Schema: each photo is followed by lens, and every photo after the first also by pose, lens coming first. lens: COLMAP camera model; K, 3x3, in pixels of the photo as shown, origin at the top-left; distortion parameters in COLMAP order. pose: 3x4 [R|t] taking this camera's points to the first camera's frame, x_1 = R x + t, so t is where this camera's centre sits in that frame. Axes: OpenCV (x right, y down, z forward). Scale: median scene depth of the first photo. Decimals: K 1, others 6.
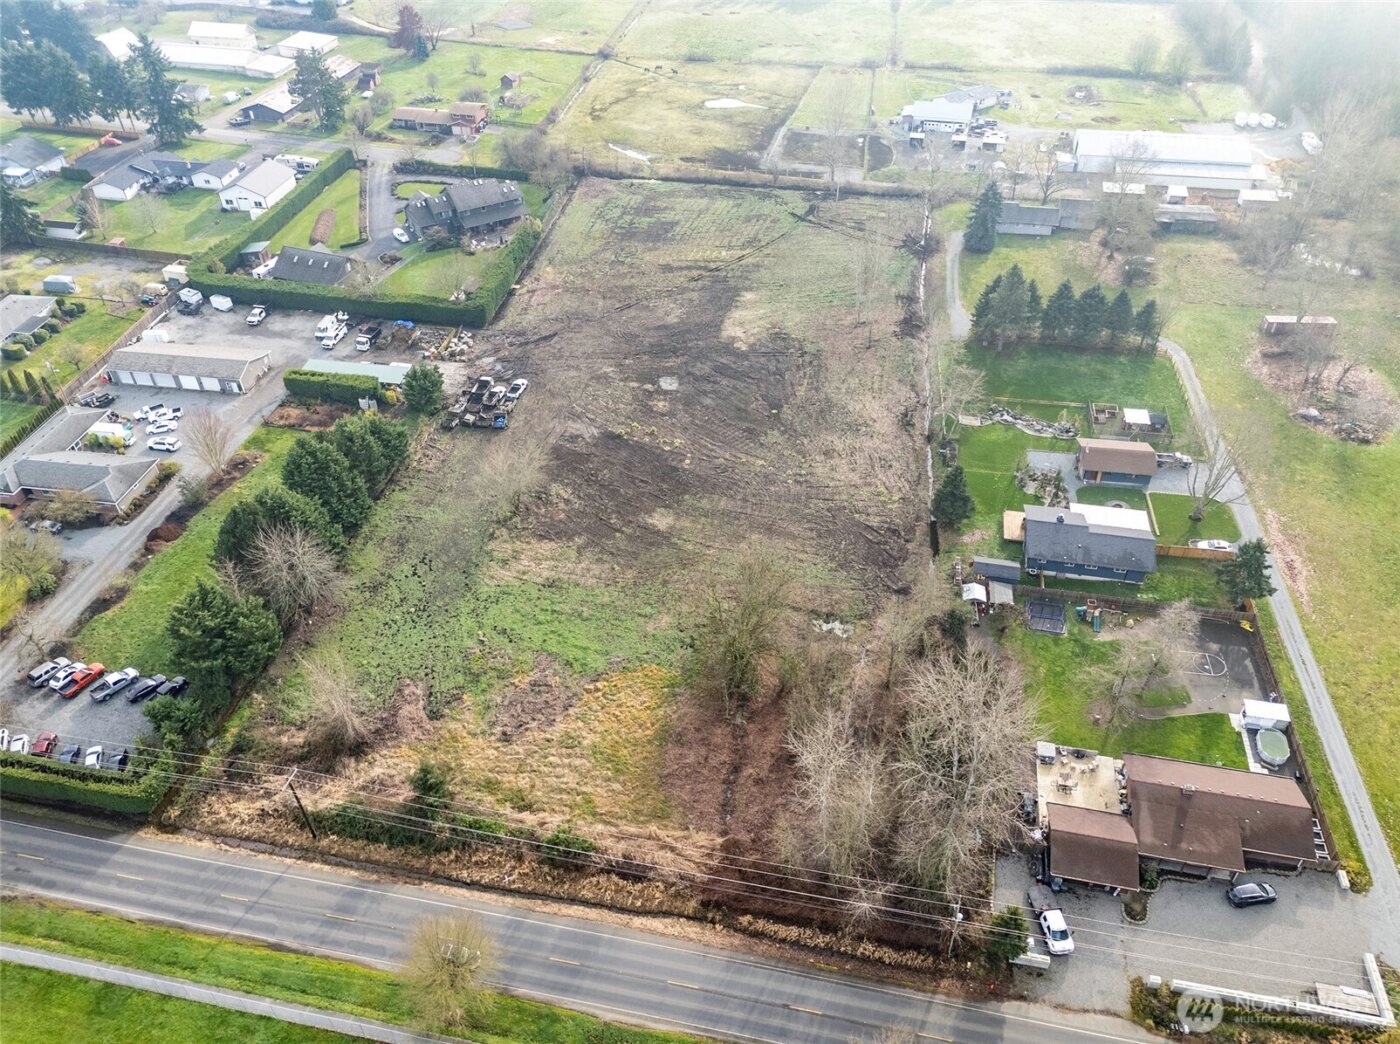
lens RADIAL K [[1016.2, 0, 700.0], [0, 1016.2, 522.0], [0, 0, 1]] dist [0.068879, -0.055986]
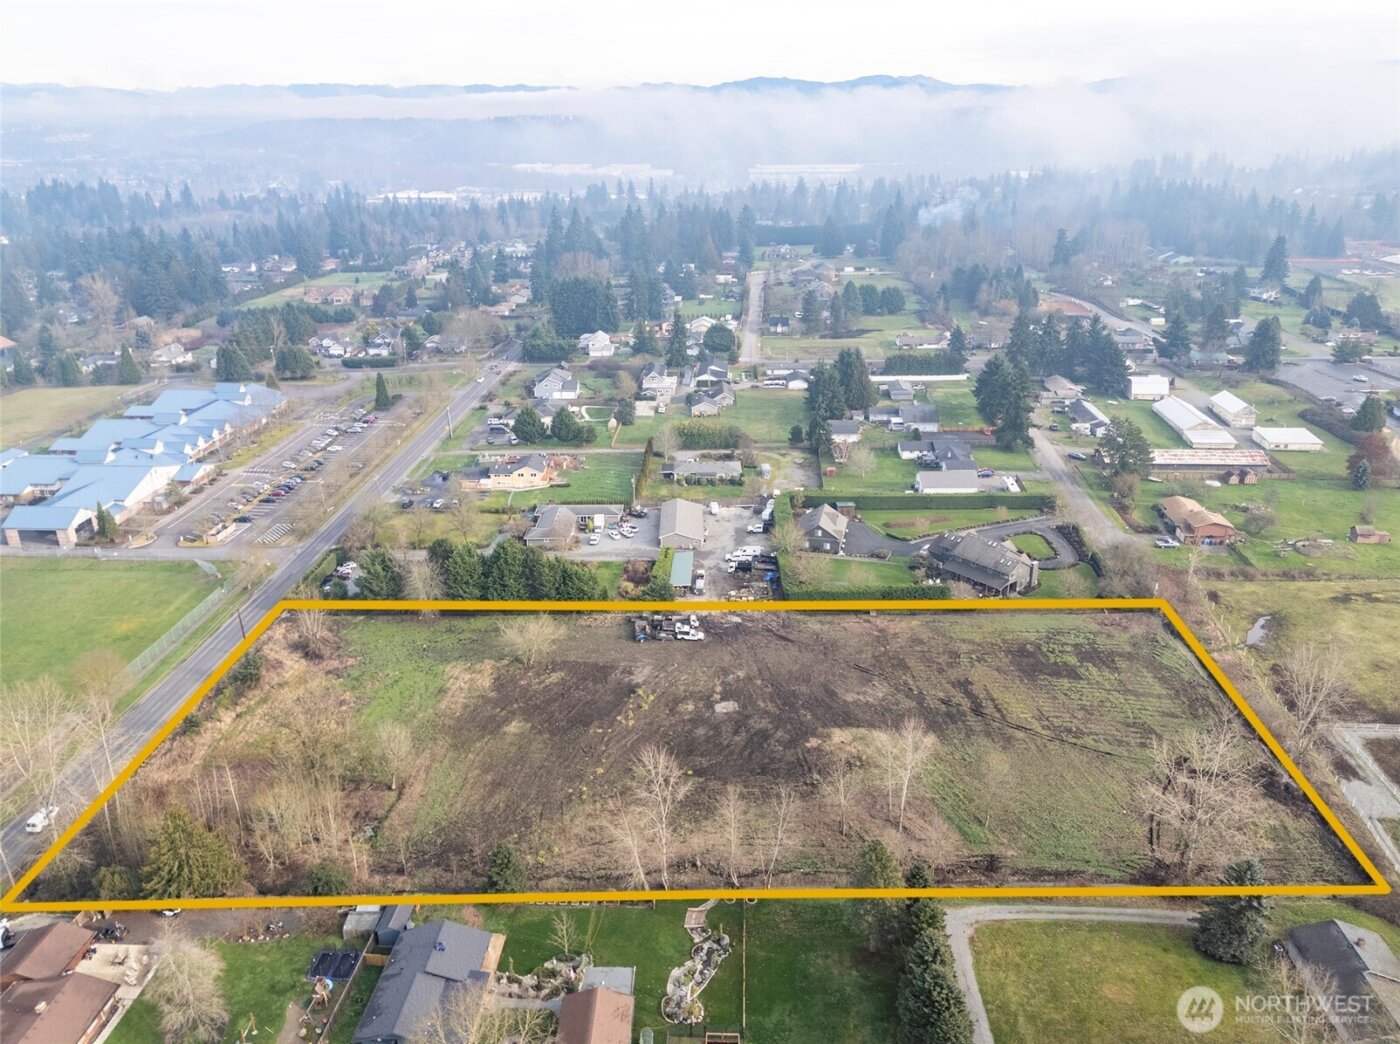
lens RADIAL K [[1004.4, 0, 708.0], [0, 1004.4, 507.4], [0, 0, 1]] dist [0.087517, -0.071260]
pose [[0.156714, 0.366731, -0.917033, 0.848230], [-0.627106, 0.754267, 0.194471, -0.485828], [0.763006, 0.544600, 0.348184, 0.523901]]
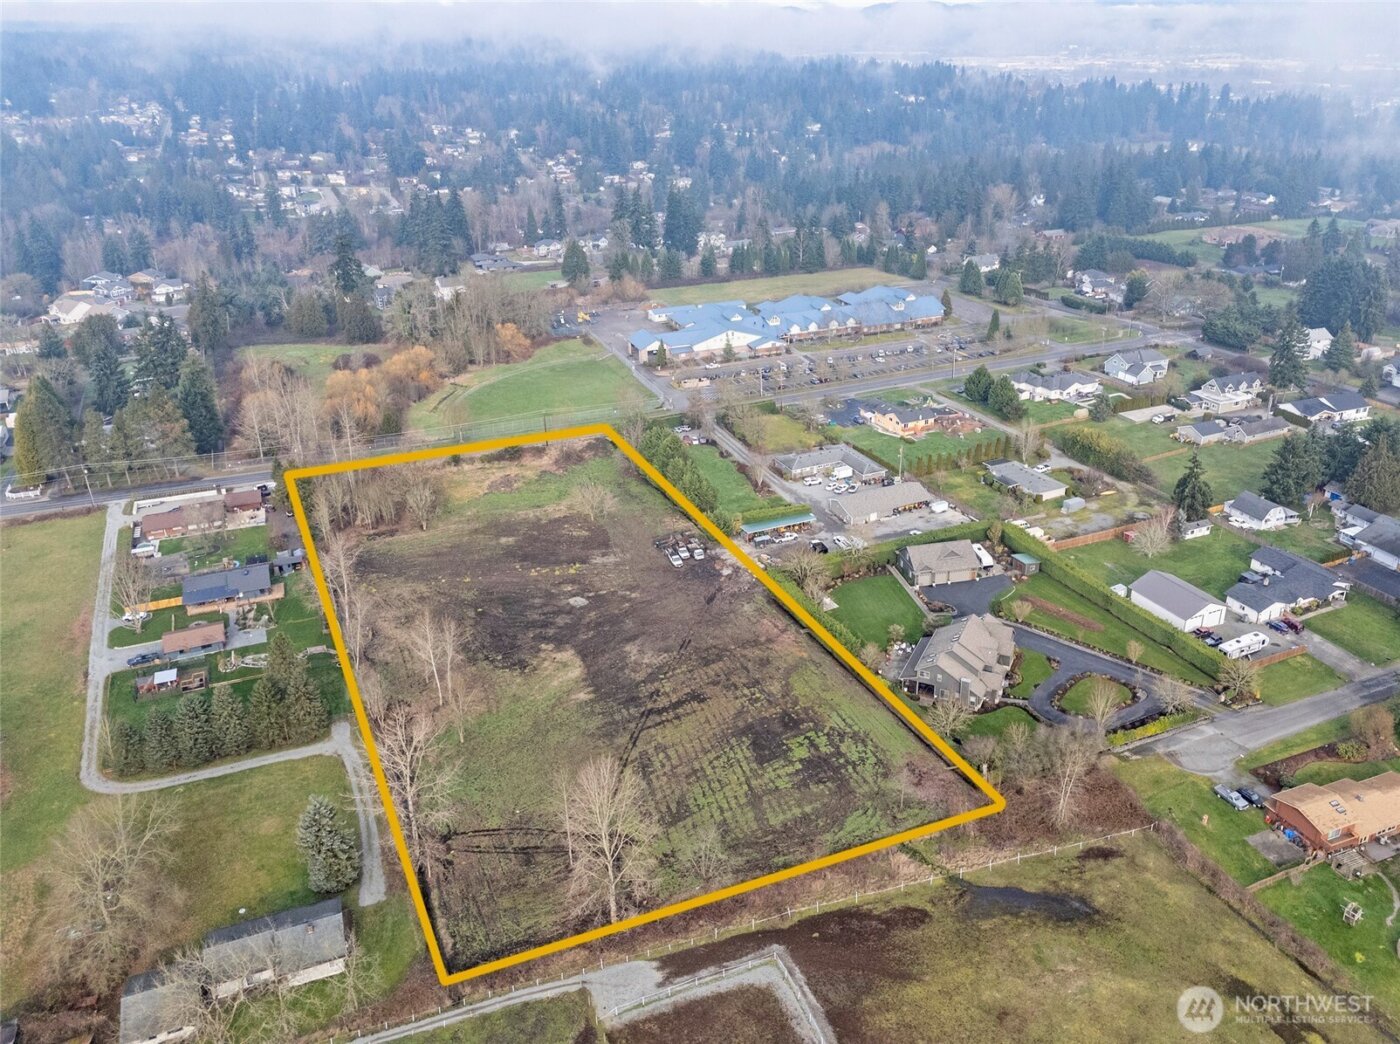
lens RADIAL K [[1101.6, 0, 763.9], [0, 1101.6, 483.1], [0, 0, 1]] dist [0.086371, -0.066059]
pose [[-0.813650, 0.240763, -0.529157, 0.461483], [-0.357546, 0.510472, 0.782036, -1.344760], [0.458405, 0.825501, -0.329261, 1.442351]]
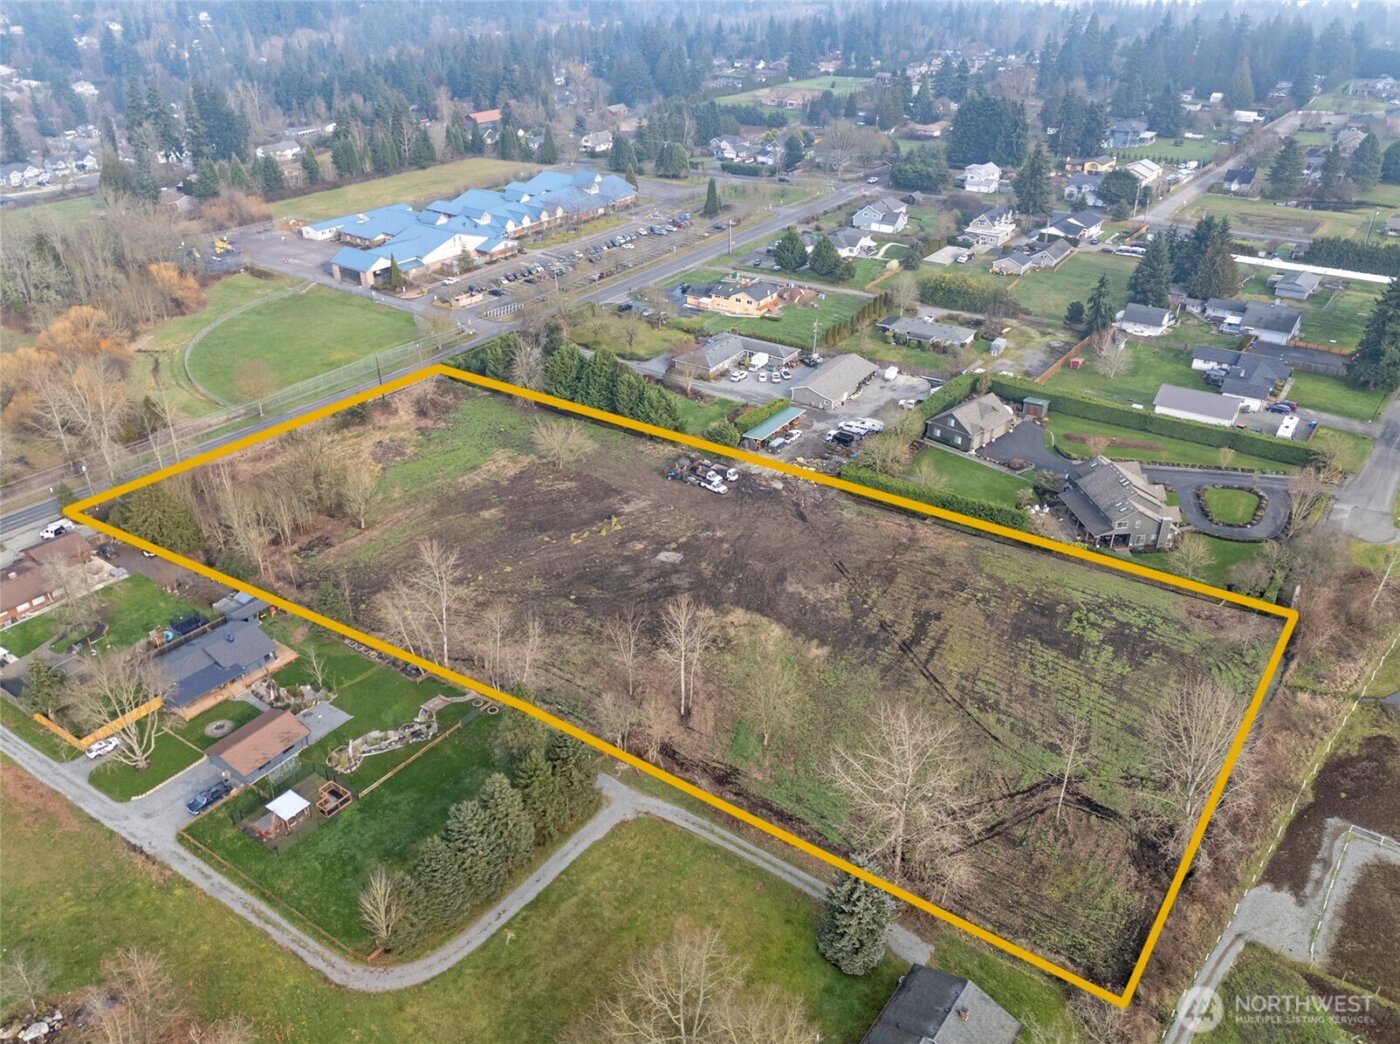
lens RADIAL K [[1074.3, 0, 692.7], [0, 1074.3, 518.6], [0, 0, 1]] dist [0.075243, -0.067578]
pose [[-0.418213, 0.460075, -0.783217, 0.782208], [-0.572845, 0.535577, 0.620488, -0.838054], [0.704944, 0.708158, 0.039566, 0.961391]]
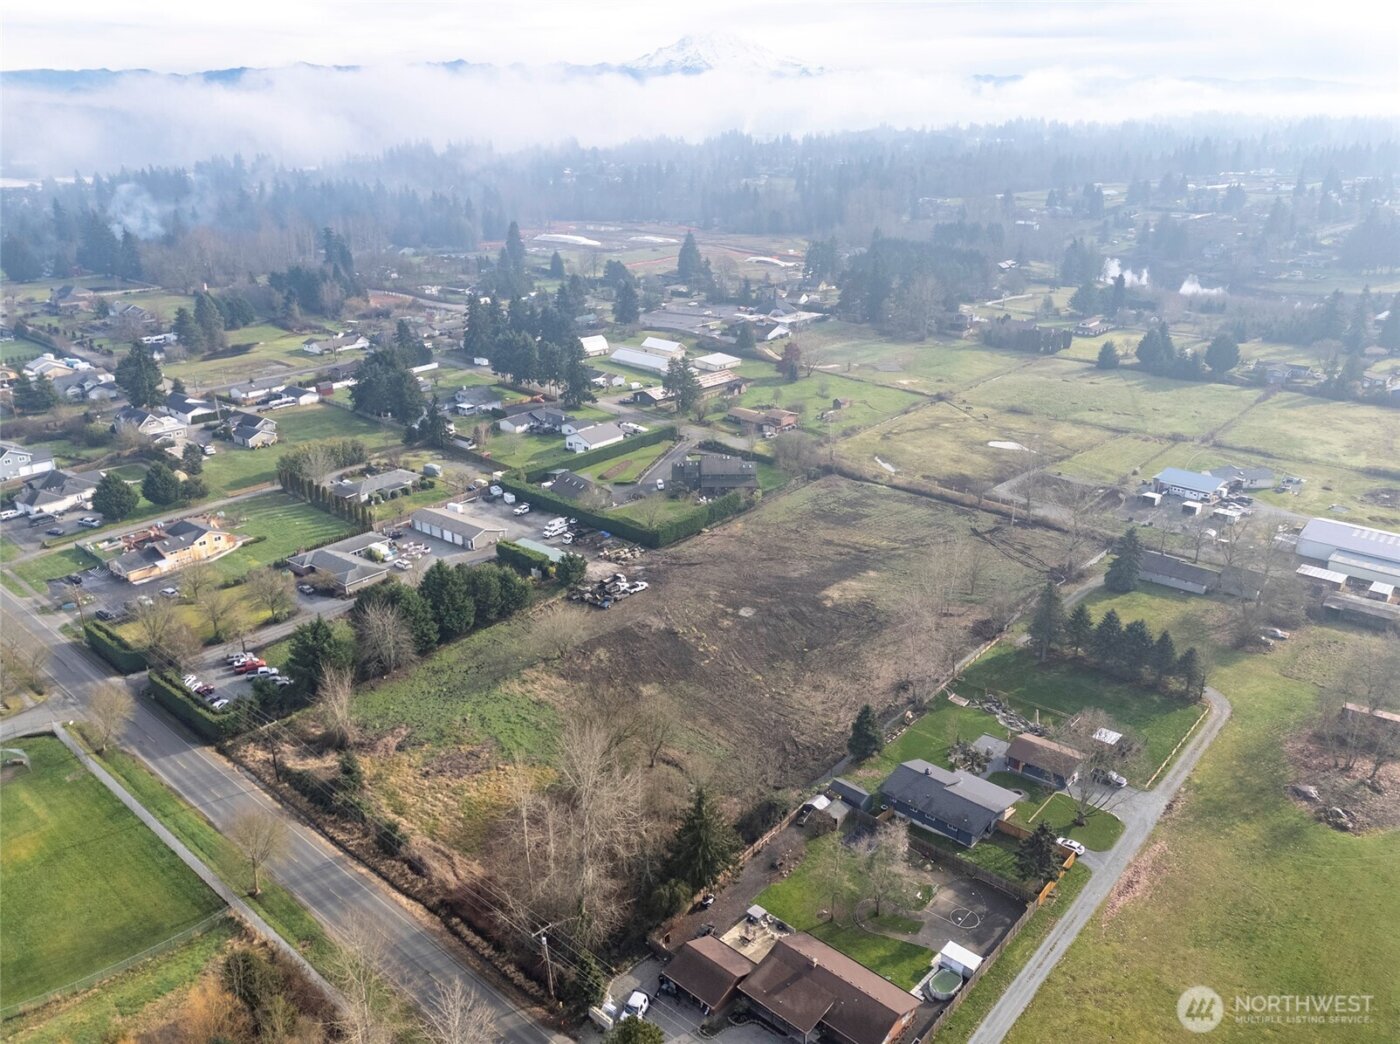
lens RADIAL K [[1066.7, 0, 706.7], [0, 1066.7, 515.8], [0, 0, 1]] dist [0.114881, -0.141002]
pose [[0.865558, 0.186013, -0.464982, 0.505877], [-0.326463, 0.913650, -0.242208, 0.083392], [0.379777, 0.361445, 0.851544, -0.145563]]
